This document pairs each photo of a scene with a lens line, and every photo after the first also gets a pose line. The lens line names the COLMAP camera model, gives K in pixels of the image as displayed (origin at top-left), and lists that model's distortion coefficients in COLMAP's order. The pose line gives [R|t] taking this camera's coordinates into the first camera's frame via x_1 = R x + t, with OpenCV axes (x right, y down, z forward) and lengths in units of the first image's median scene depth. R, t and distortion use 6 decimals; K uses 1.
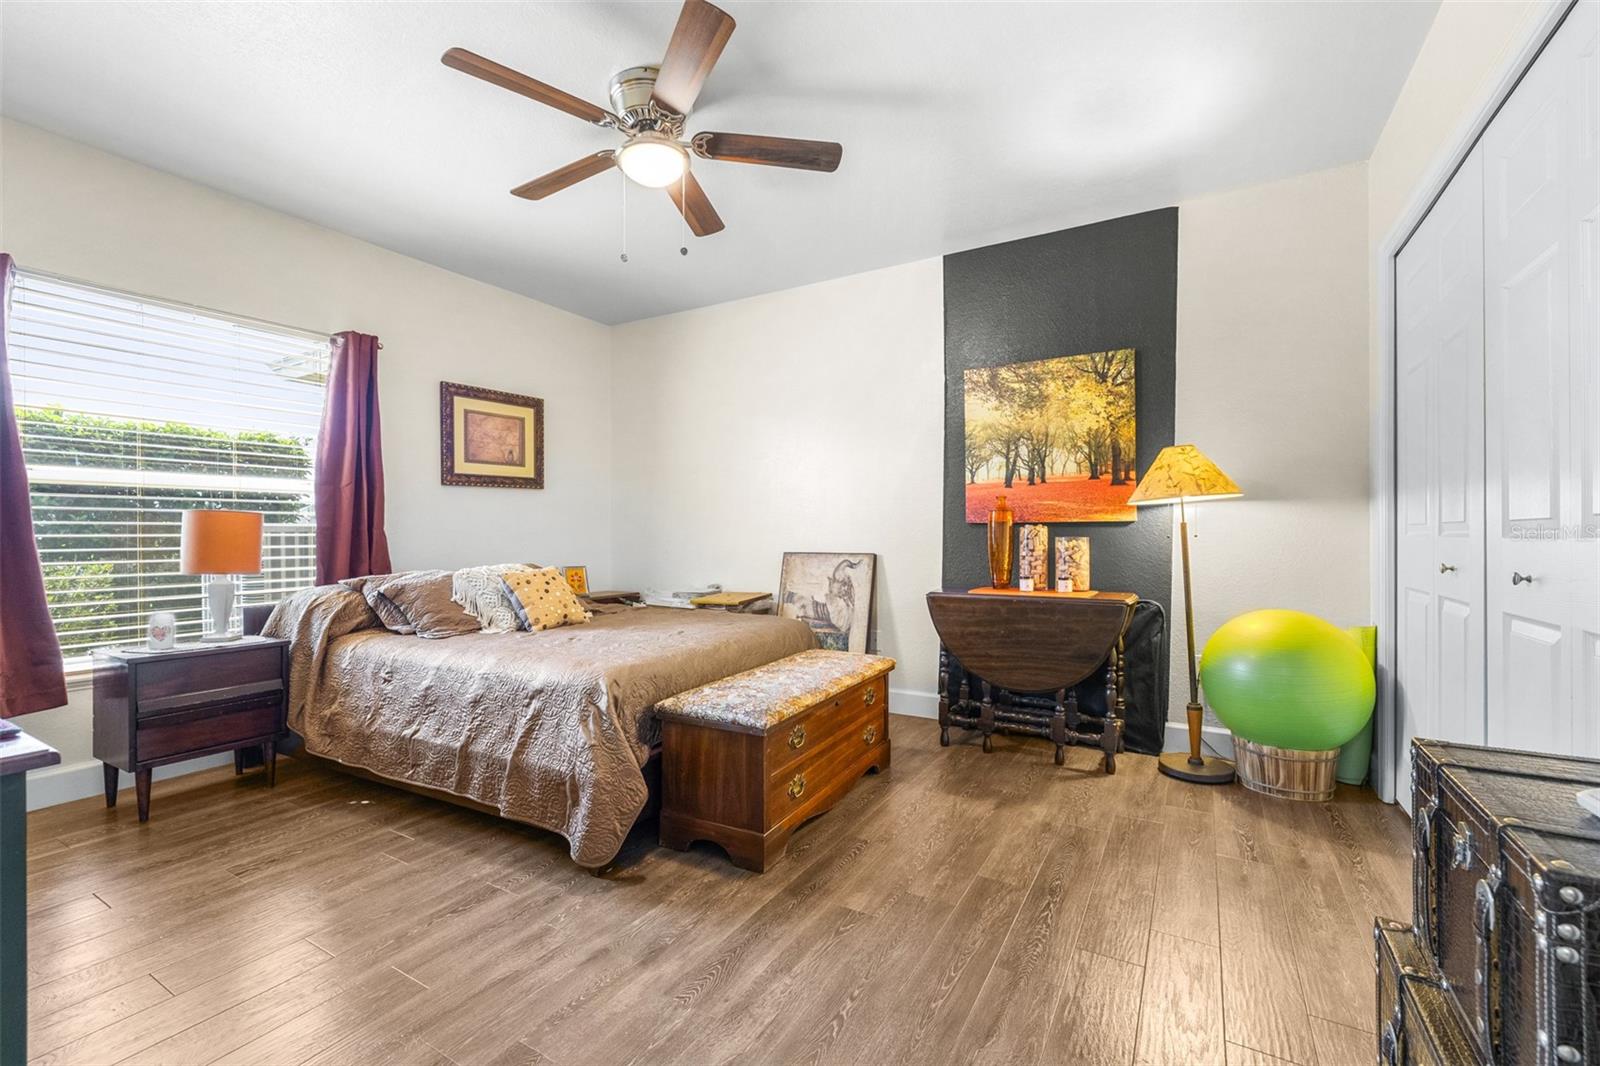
lens RADIAL K [[679.1, 0, 800.0], [0, 679.1, 533.0], [0, 0, 1]] dist [0.001590, 0.000032]
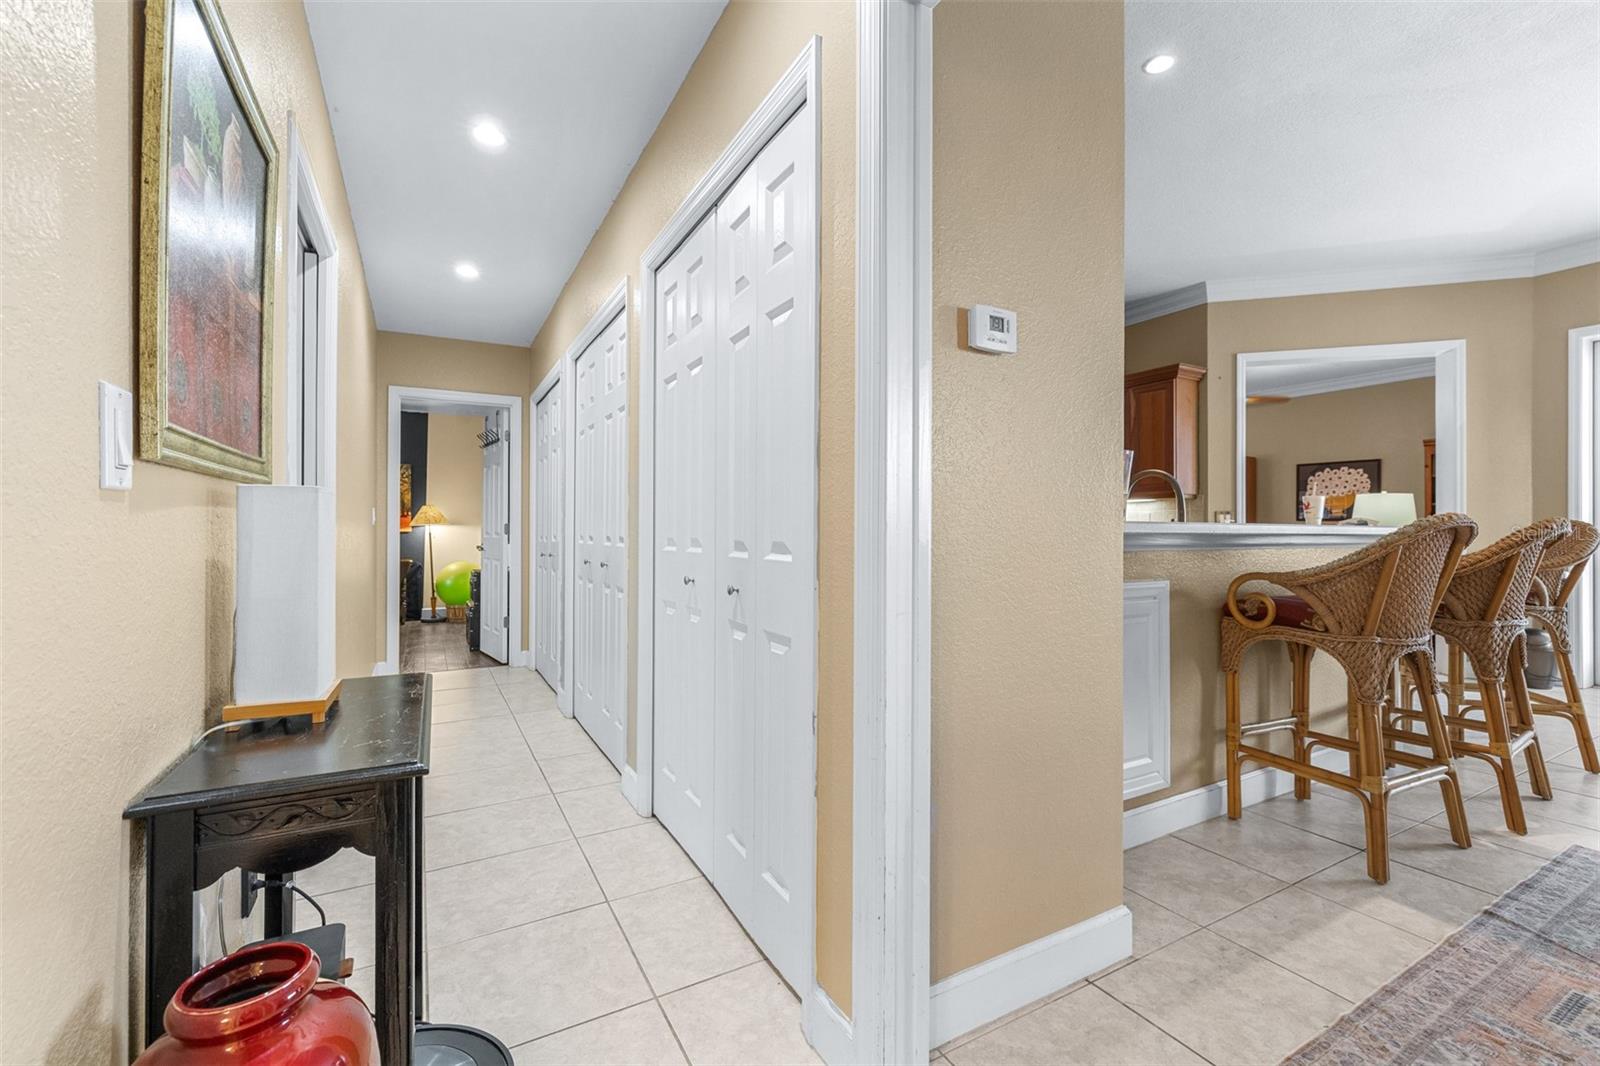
lens RADIAL K [[679.1, 0, 800.0], [0, 679.1, 533.0], [0, 0, 1]] dist [0.001590, 0.000032]
pose [[0.511673, -0.002139, 0.859177, -1.041699], [-0.005666, 0.999967, 0.005865, -0.039072], [-0.859161, -0.007869, 0.511644, -1.712989]]
